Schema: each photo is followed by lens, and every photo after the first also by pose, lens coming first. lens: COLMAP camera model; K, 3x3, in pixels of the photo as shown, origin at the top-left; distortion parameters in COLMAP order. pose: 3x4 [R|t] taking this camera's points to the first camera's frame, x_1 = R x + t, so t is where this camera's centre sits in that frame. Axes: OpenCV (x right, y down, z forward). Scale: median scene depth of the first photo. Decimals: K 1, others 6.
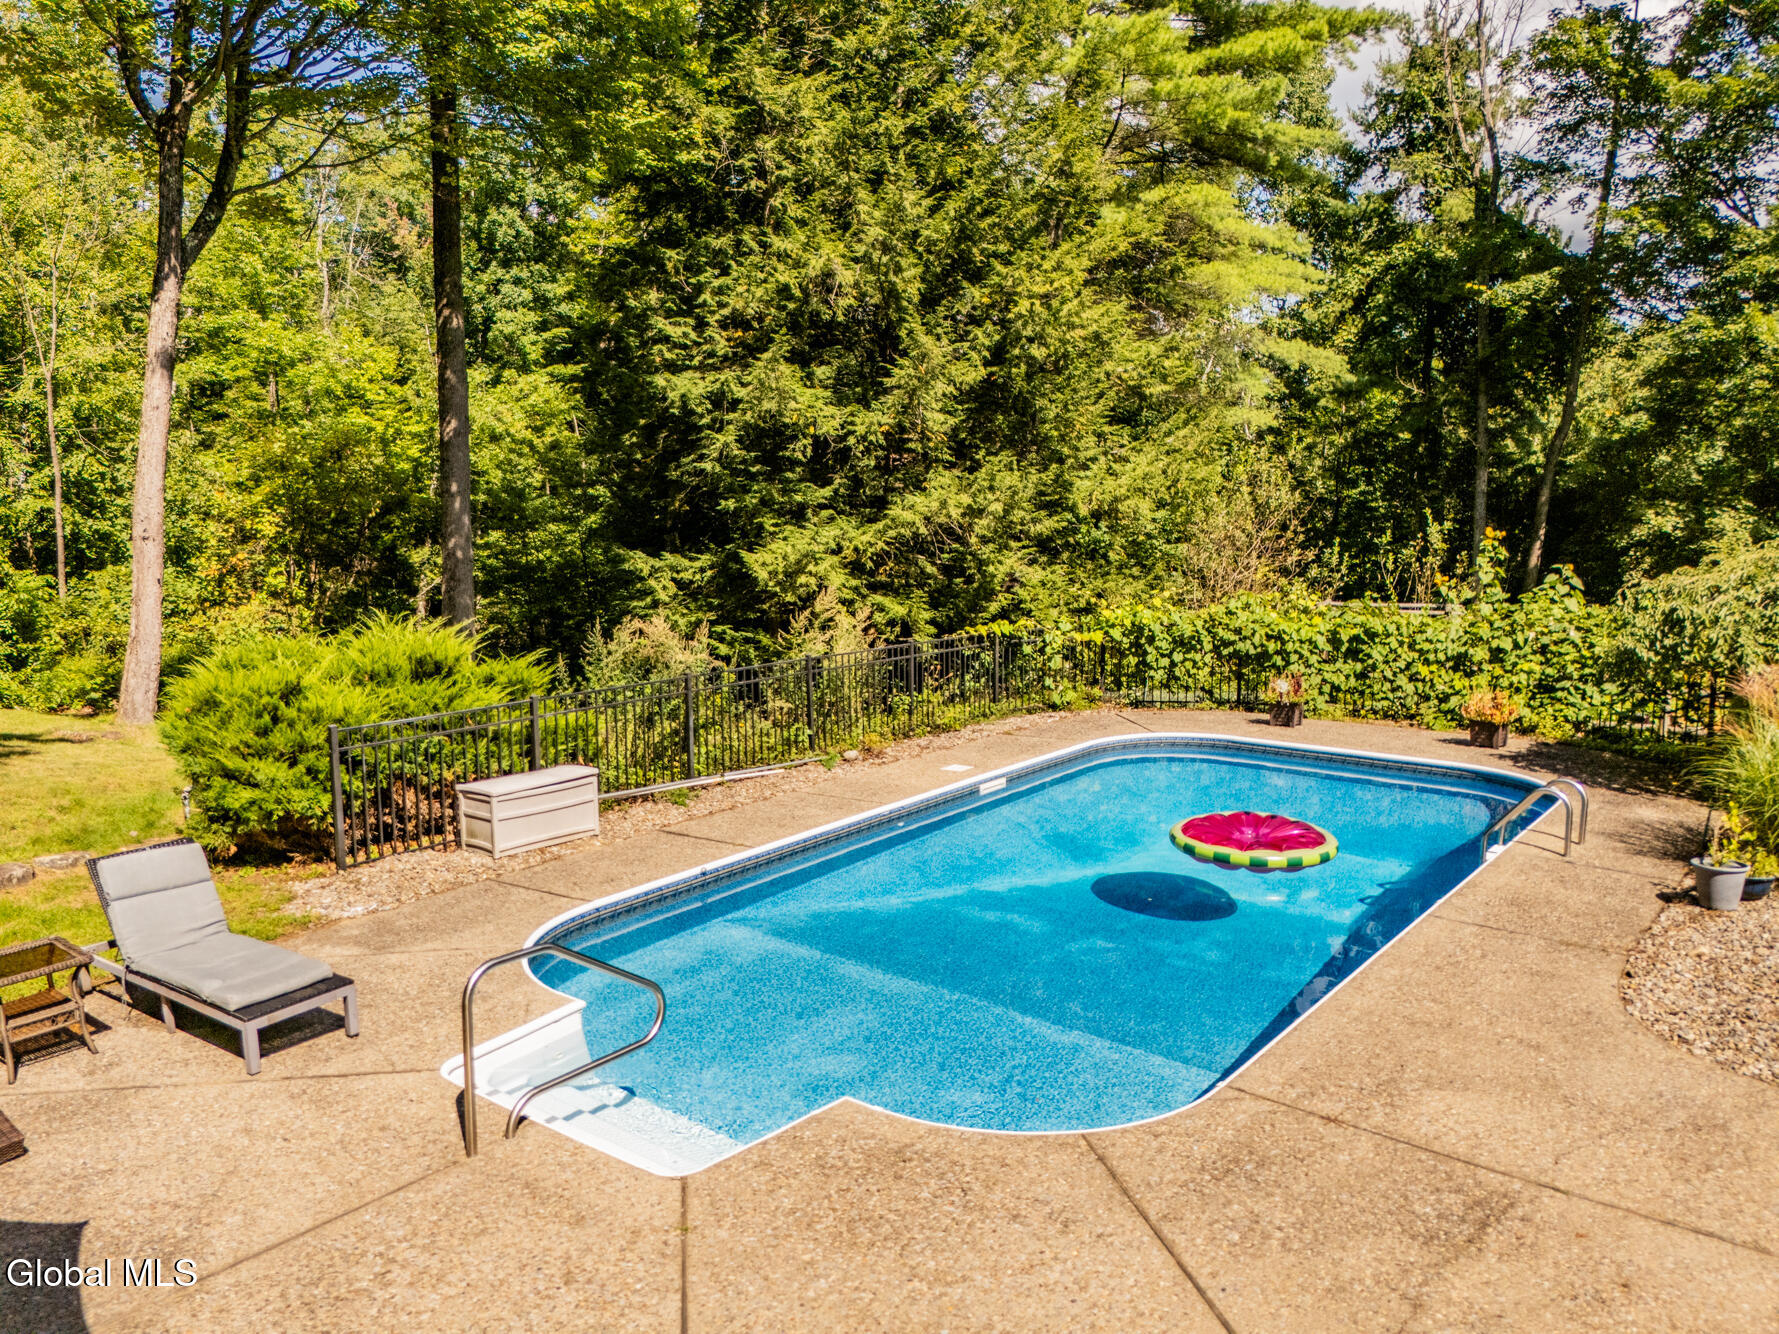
lens RADIAL K [[1283.9, 0, 889.5], [0, 1283.9, 667.0], [0, 0, 1]] dist [0.032001, -0.004145]
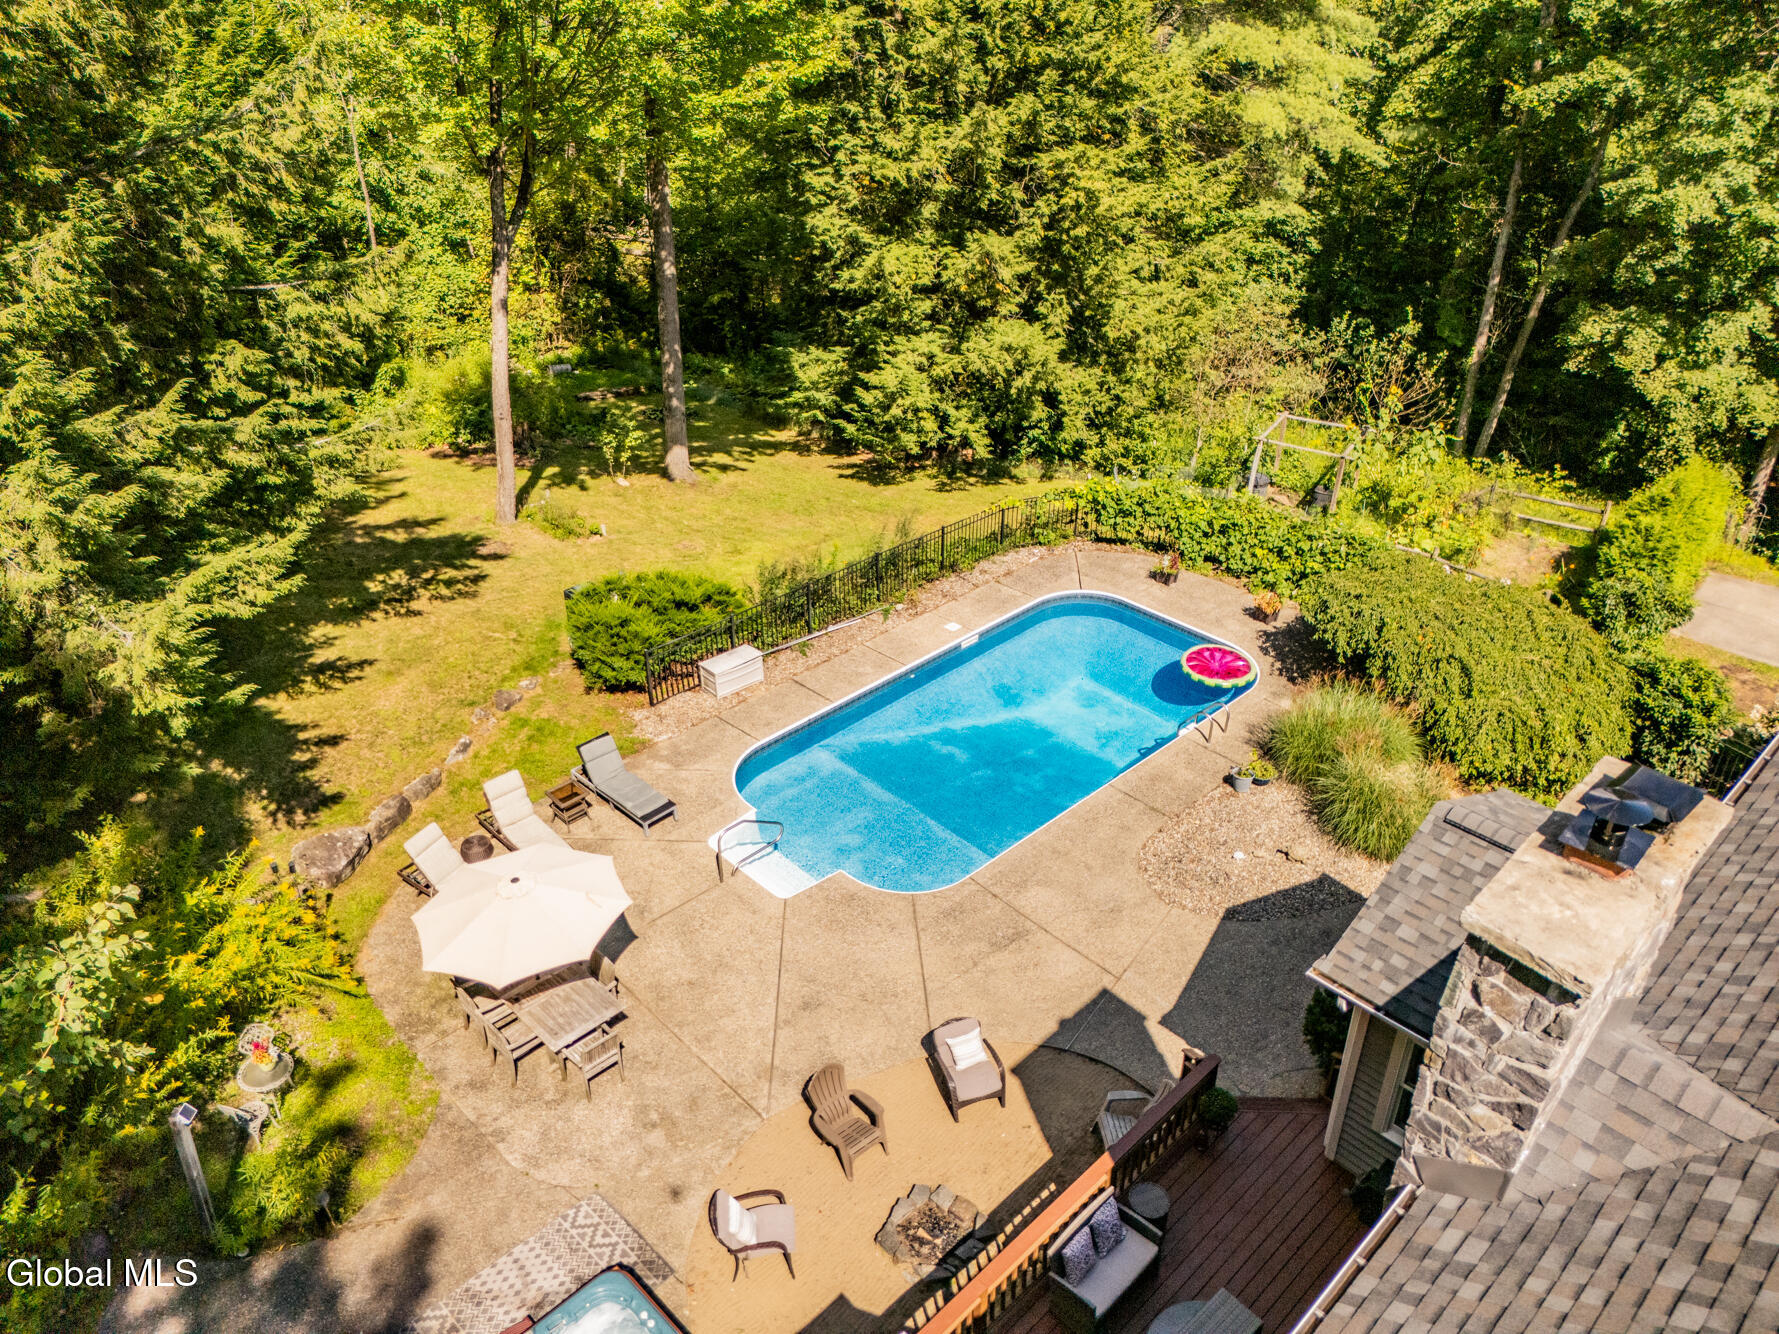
lens RADIAL K [[1205.6, 0, 889.5], [0, 1205.6, 667.0], [0, 0, 1]] dist [0.060473, 0.000008]
pose [[0.990004, 0.071695, -0.121456, 0.183461], [-0.017614, 0.917269, 0.397879, -0.581366], [0.139934, -0.391763, 0.909363, -0.646600]]
